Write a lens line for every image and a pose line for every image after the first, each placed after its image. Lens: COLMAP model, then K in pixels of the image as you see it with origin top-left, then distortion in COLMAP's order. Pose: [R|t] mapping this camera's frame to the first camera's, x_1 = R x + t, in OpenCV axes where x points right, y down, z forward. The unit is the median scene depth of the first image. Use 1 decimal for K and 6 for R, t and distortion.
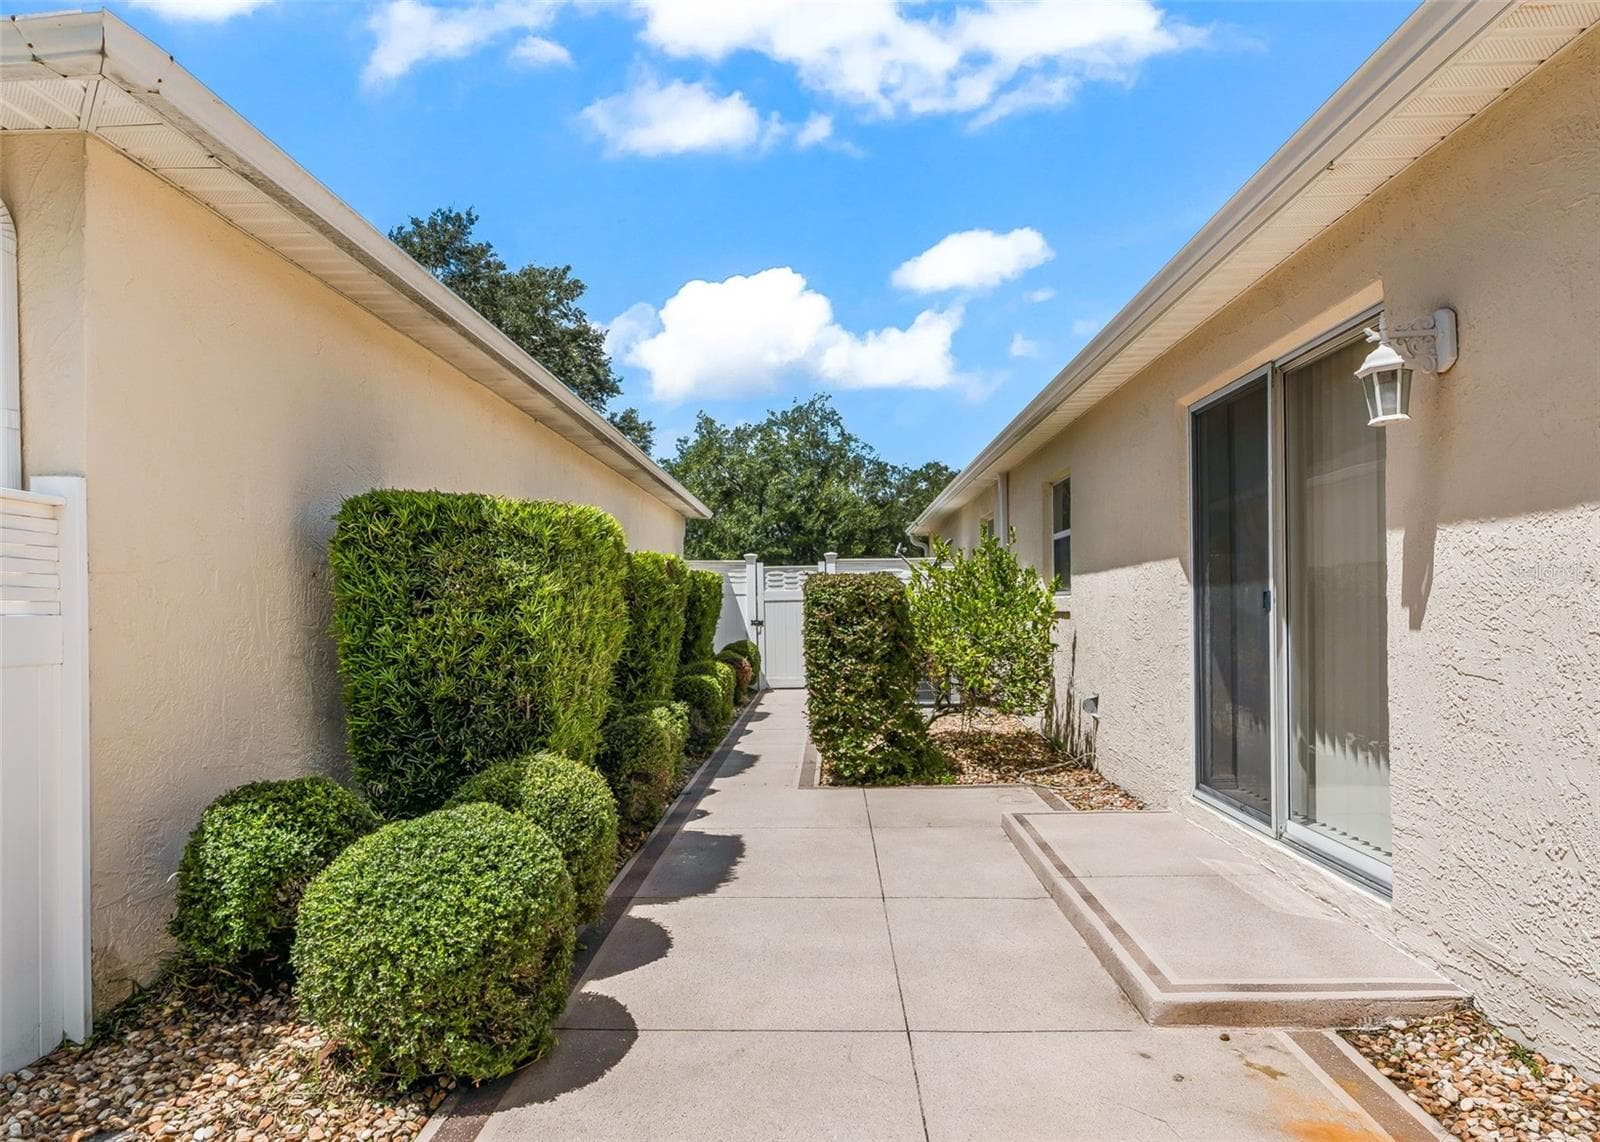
lens RADIAL K [[966.5, 0, 802.2], [0, 966.5, 609.6], [0, 0, 1]] dist [0.002351, 0.001502]
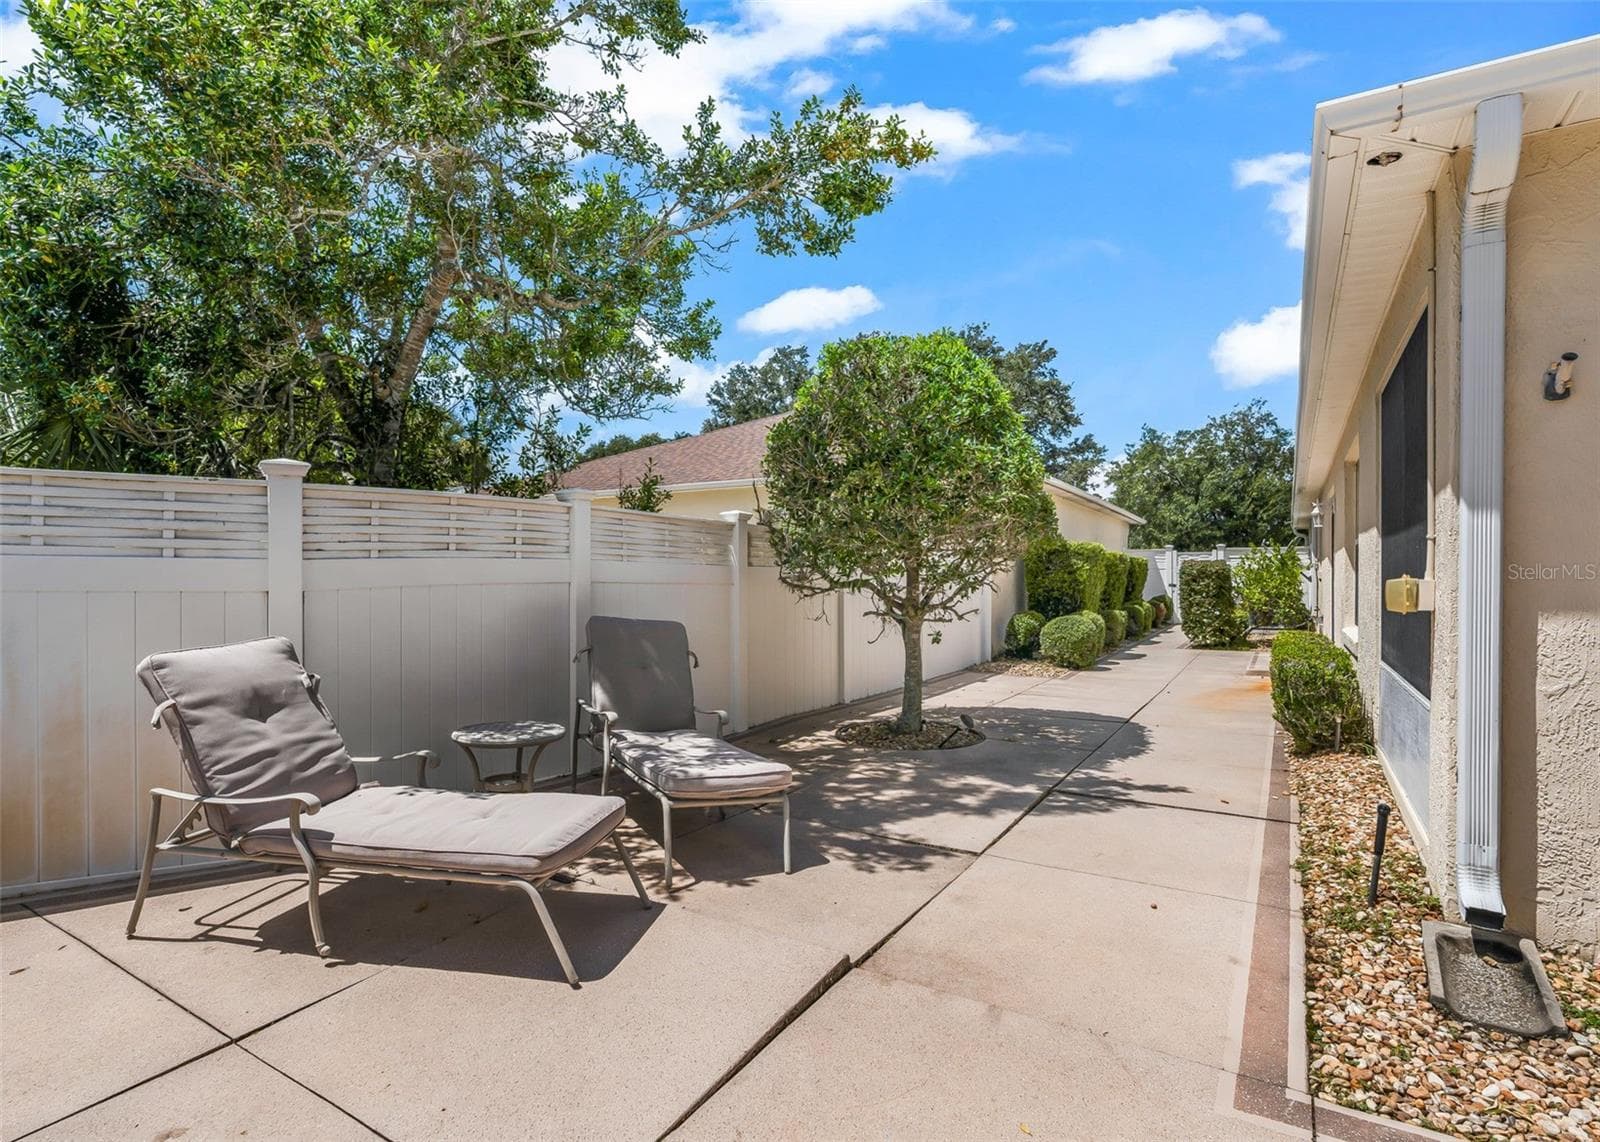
lens RADIAL K [[794.1, 0, 796.5], [0, 794.1, 586.5], [0, 0, 1]] dist [-0.001318, 0.000142]
pose [[0.868437, 0.015916, -0.495544, 0.026639], [-0.011757, 0.999865, 0.011510, 0.002702], [0.495661, -0.004170, 0.868506, -0.207243]]
